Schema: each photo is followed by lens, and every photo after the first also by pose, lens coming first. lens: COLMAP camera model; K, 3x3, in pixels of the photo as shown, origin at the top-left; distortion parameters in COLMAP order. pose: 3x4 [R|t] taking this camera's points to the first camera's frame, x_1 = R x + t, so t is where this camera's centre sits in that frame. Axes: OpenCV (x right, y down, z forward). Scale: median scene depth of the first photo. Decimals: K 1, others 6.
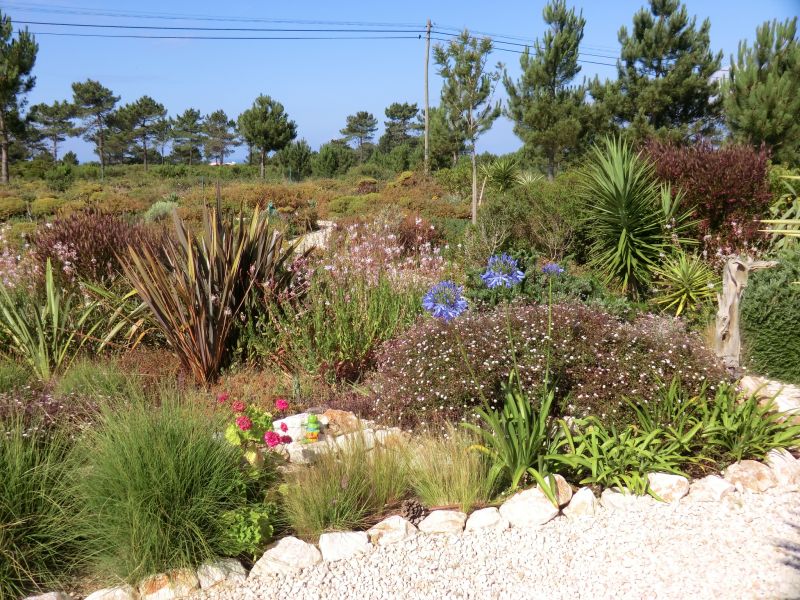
lens RADIAL K [[687.3, 0, 400.0], [0, 687.3, 300.0], [0, 0, 1]] dist [-0.161859, 0.270893]
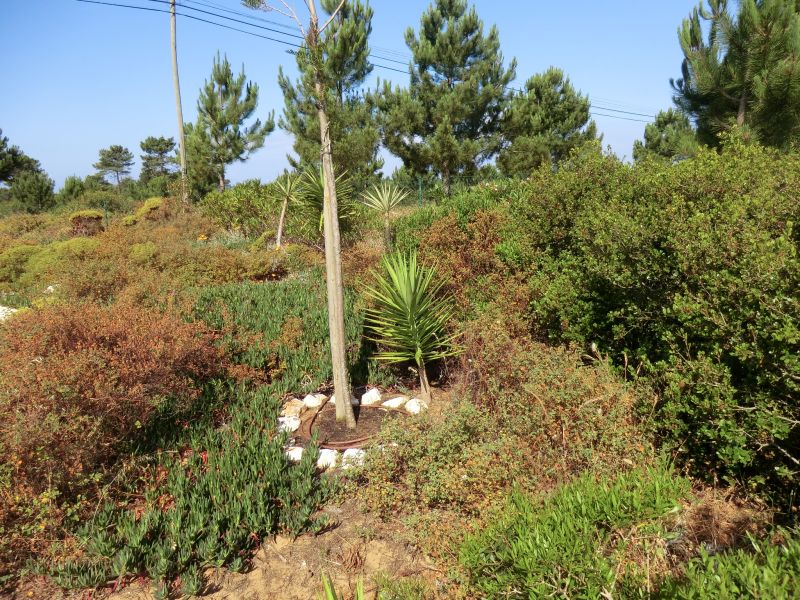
lens RADIAL K [[569.0, 0, 400.0], [0, 569.0, 300.0], [0, 0, 1]] dist [-0.067960, 0.060662]
pose [[0.924045, -0.089406, 0.371682, 0.016192], [0.094660, 0.995501, 0.004128, -0.058375], [-0.370379, 0.031369, 0.928351, 0.343320]]
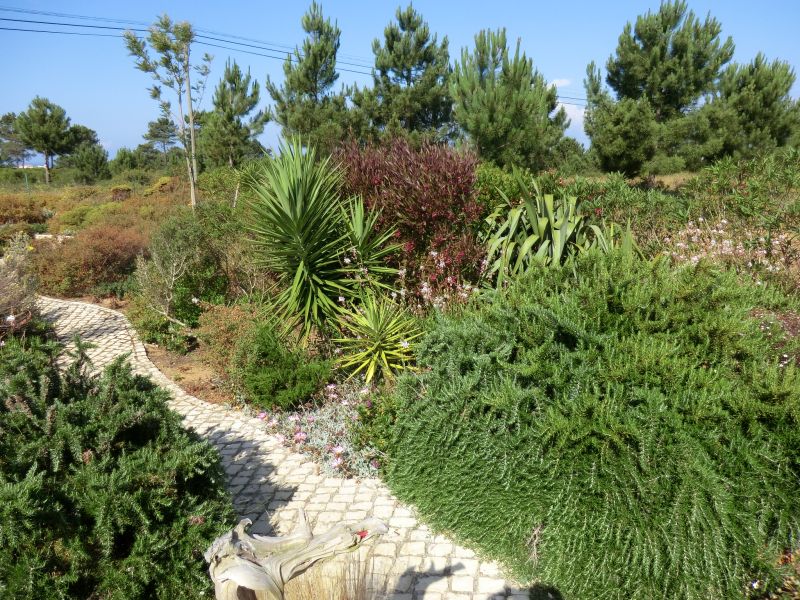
lens RADIAL K [[569.0, 0, 400.0], [0, 569.0, 300.0], [0, 0, 1]] dist [-0.067960, 0.060662]
pose [[0.952142, -0.077362, 0.295705, 0.065230], [0.065732, 0.996629, 0.049087, -0.023122], [-0.298506, -0.027300, 0.954017, 0.097216]]
